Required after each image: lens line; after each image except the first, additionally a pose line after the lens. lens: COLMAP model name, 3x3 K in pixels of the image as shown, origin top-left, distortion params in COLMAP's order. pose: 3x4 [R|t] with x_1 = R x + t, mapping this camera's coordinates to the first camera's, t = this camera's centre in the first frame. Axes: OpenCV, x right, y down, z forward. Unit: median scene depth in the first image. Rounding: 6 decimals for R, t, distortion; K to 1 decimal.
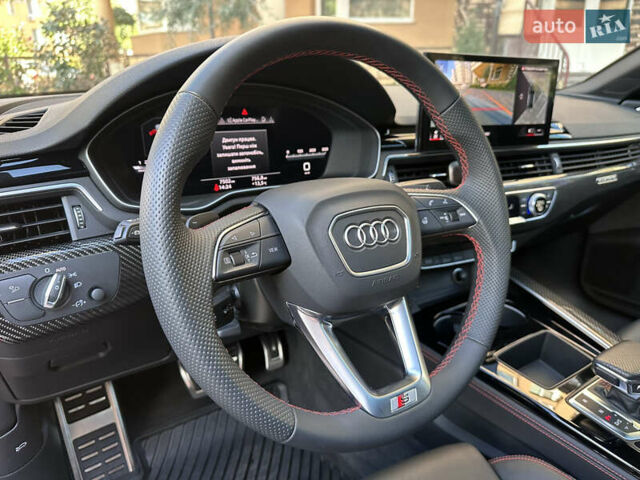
lens RADIAL K [[455.7, 0, 320.0], [0, 455.7, 240.0], [0, 0, 1]] dist [0.038477, -0.088281]
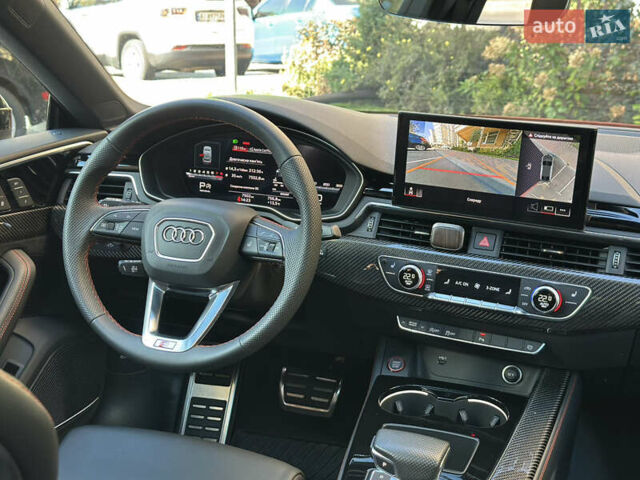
lens RADIAL K [[897.6, 0, 320.0], [0, 897.6, 240.0], [0, 0, 1]] dist [0.136670, -0.045366]
pose [[0.617760, 0.214694, -0.756491, 1.556946], [-0.279767, 0.959072, 0.043727, -0.150940], [0.734917, 0.184629, 0.652540, -0.379212]]
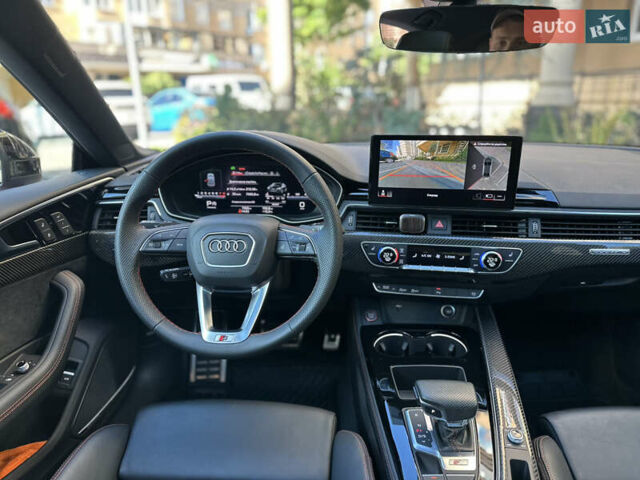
lens RADIAL K [[449.8, 0, 318.2], [0, 449.8, 242.8], [0, 0, 1]] dist [0.134487, -0.241409]
pose [[0.812269, 0.165772, -0.559230, 0.831079], [-0.179654, 0.983256, 0.030521, -0.086796], [0.554926, 0.075677, 0.828450, -0.194795]]
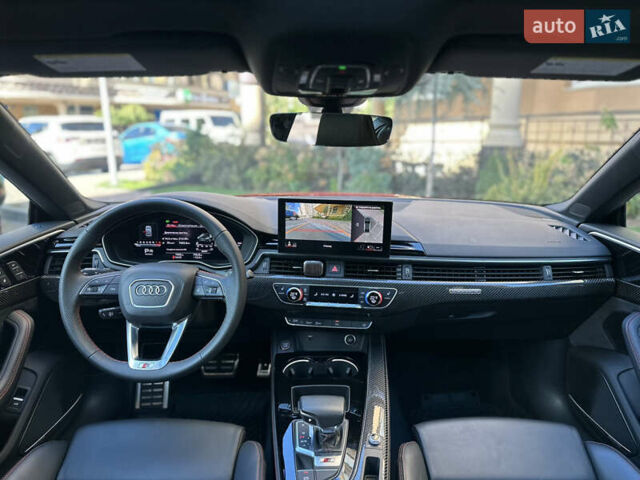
lens RADIAL K [[450.0, 0, 322.2], [0, 450.0, 237.9], [0, 0, 1]] dist [0.081096, -0.116997]
pose [[0.847142, 0.123400, -0.516839, 1.151536], [-0.176777, 0.982706, -0.055123, -0.173103], [0.501098, 0.138062, 0.854306, -0.334833]]
